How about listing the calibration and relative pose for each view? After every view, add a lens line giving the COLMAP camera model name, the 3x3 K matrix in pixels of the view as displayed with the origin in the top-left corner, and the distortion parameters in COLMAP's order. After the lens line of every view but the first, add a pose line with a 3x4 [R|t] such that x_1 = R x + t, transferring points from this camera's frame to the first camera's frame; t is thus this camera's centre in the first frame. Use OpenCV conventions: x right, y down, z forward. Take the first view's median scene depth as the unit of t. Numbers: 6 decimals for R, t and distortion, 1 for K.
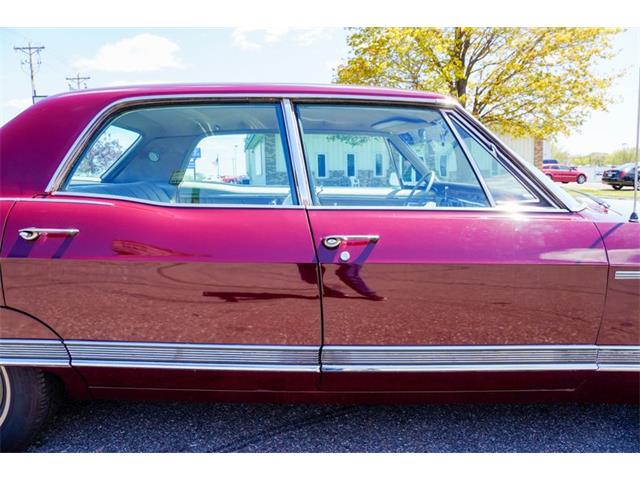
lens RADIAL K [[513.1, 0, 320.0], [0, 513.1, 240.0], [0, 0, 1]] dist [-0.076942, 0.001776]
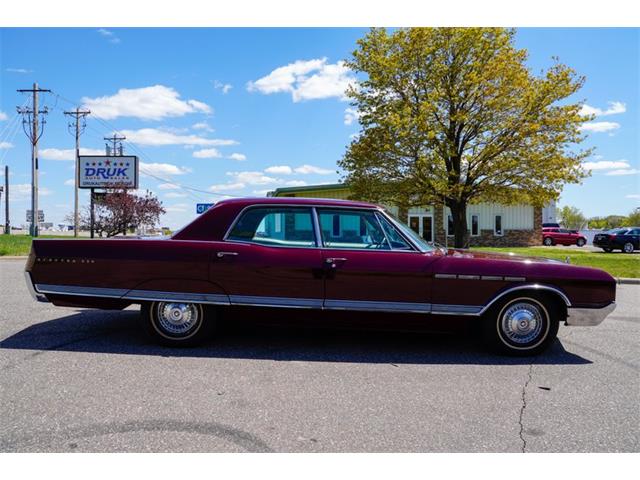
lens RADIAL K [[513.1, 0, 320.0], [0, 513.1, 240.0], [0, 0, 1]] dist [-0.076942, 0.001776]
pose [[0.999176, 0.023224, -0.033272, 0.007818], [-0.026785, 0.993468, -0.110922, 0.014440], [0.030479, 0.111722, 0.993272, -0.143270]]
